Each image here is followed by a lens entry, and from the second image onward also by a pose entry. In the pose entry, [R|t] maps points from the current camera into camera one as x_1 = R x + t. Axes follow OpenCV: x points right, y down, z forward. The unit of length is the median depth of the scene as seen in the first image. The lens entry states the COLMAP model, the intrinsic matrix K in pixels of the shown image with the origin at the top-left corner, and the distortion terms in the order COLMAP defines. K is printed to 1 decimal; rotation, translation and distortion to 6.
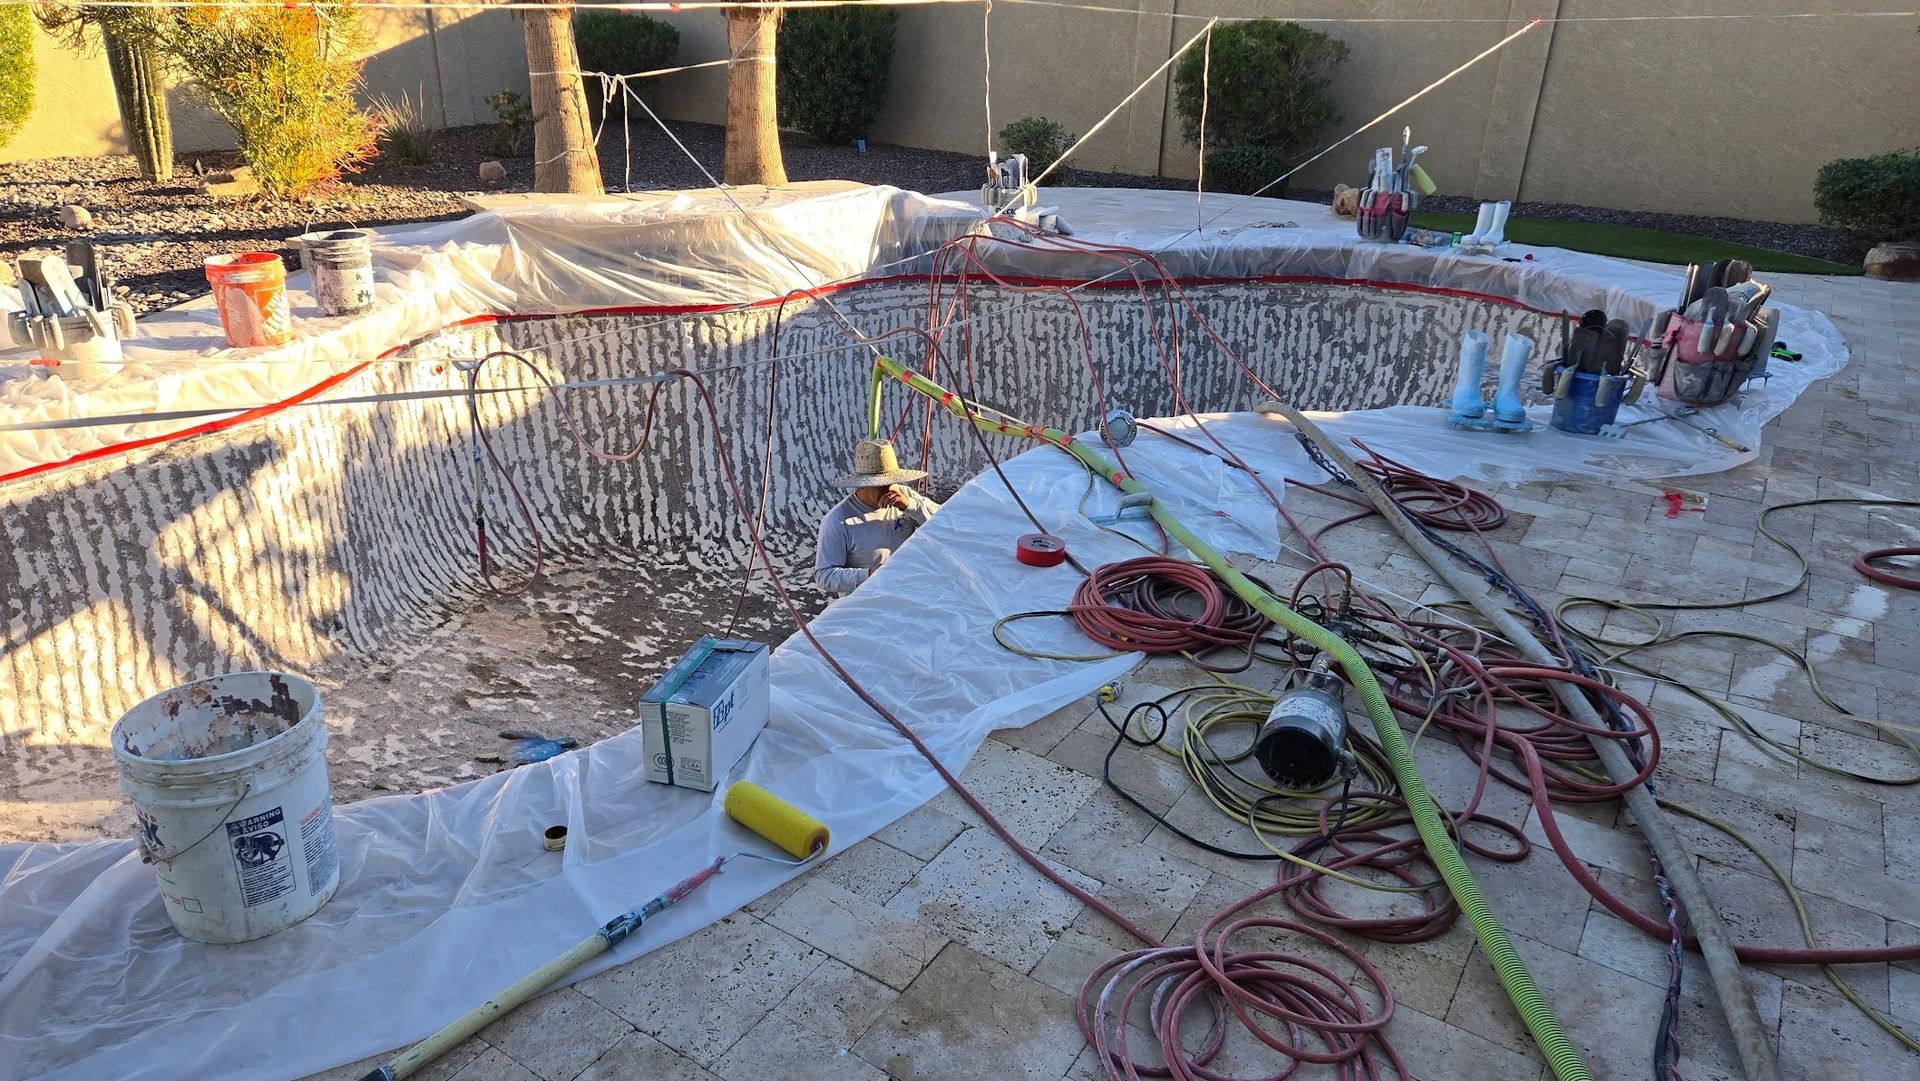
lens RADIAL K [[1304.8, 0, 964.2], [0, 1304.8, 575.4], [0, 0, 1]] dist [0.071227, -0.049019]
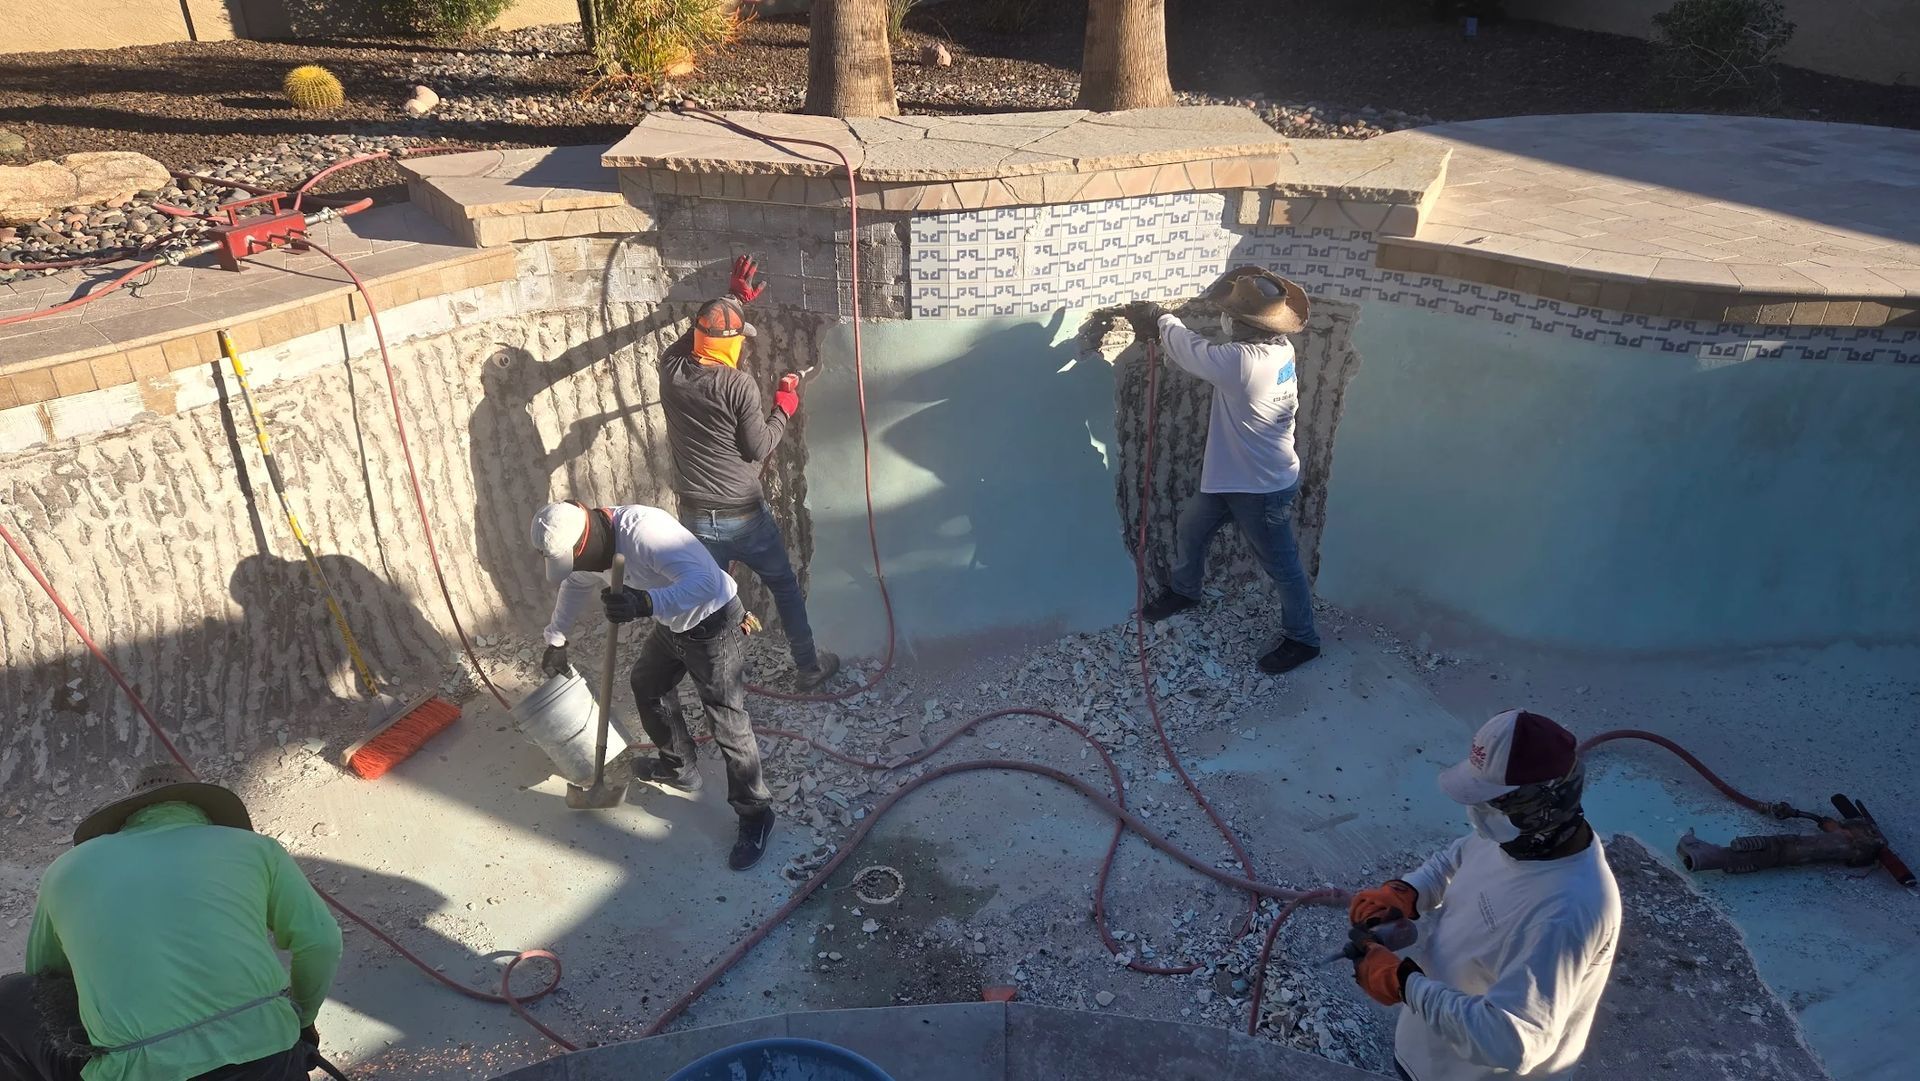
lens RADIAL K [[1304.8, 0, 964.2], [0, 1304.8, 575.4], [0, 0, 1]] dist [0.071227, -0.049019]
pose [[0.845106, 0.238924, -0.478238, 0.167349], [-0.188829, 0.970319, 0.151080, -0.171270], [0.500140, -0.037373, 0.865138, 0.424701]]
